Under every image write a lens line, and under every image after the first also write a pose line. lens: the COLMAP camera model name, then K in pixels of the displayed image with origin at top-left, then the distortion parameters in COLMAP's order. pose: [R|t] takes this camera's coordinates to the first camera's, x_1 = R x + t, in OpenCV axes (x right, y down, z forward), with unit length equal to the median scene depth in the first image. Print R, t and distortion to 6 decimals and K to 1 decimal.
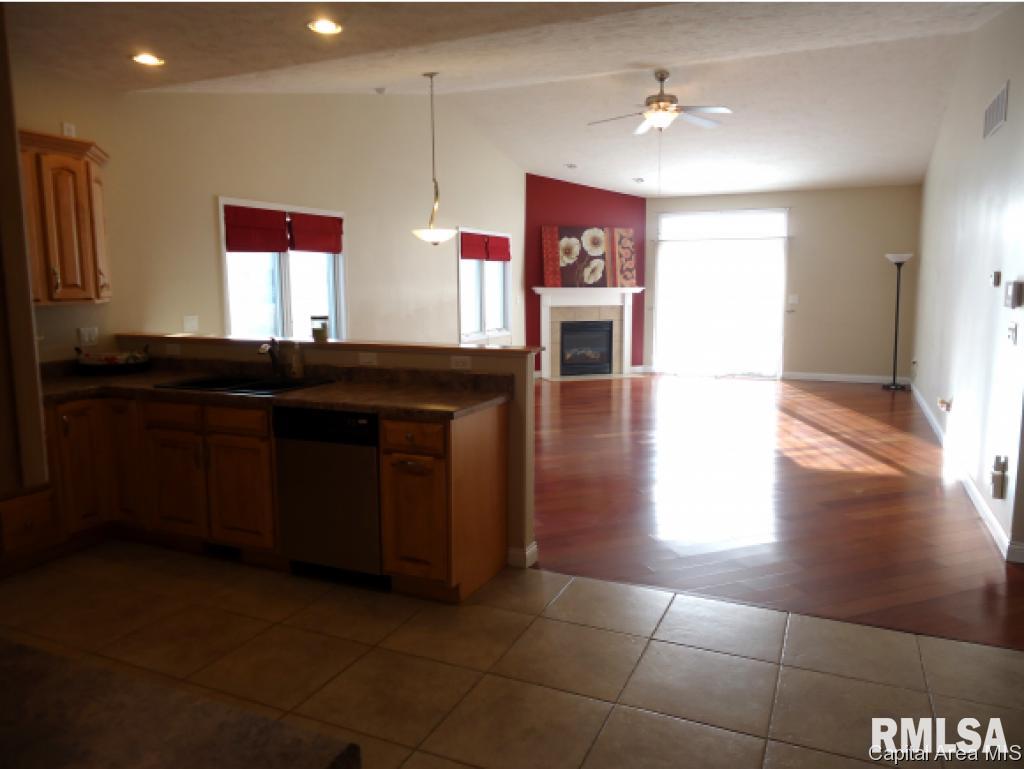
lens RADIAL K [[738.9, 0, 510.1], [0, 738.9, 380.0], [0, 0, 1]] dist [-0.014863, 0.006243]
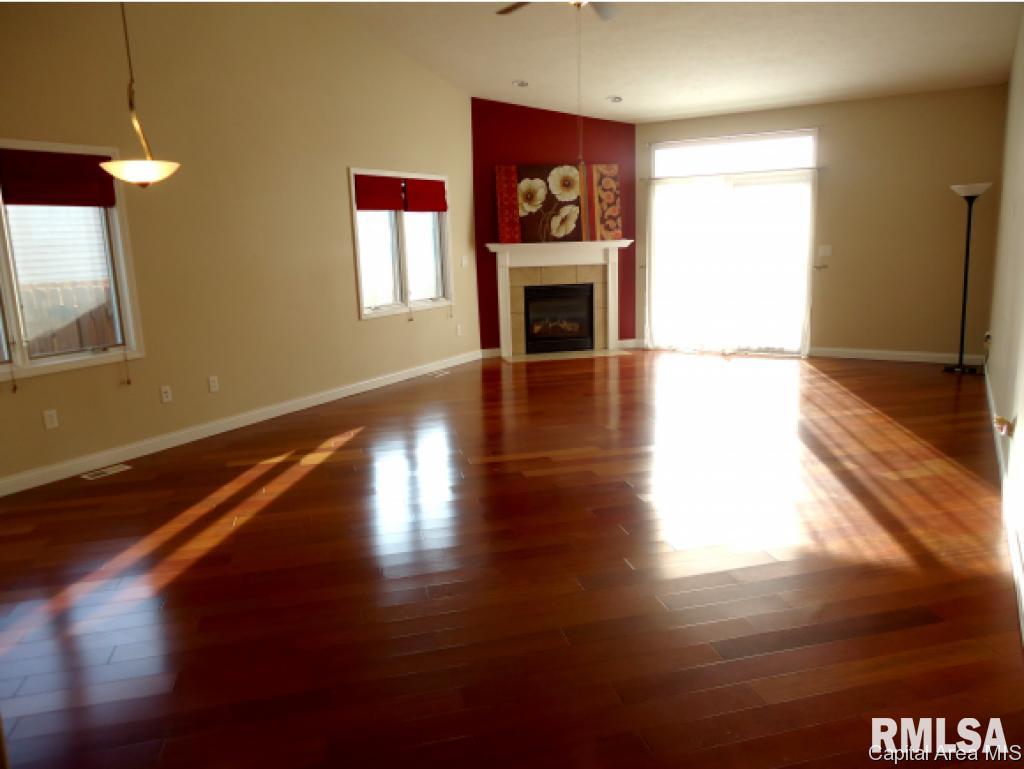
lens RADIAL K [[738.9, 0, 510.1], [0, 738.9, 380.0], [0, 0, 1]] dist [-0.014863, 0.006243]
pose [[0.993338, -0.005044, -0.115130, 0.144833], [0.011965, 0.998156, 0.059502, -0.025514], [0.114617, -0.060483, 0.991567, 0.201071]]
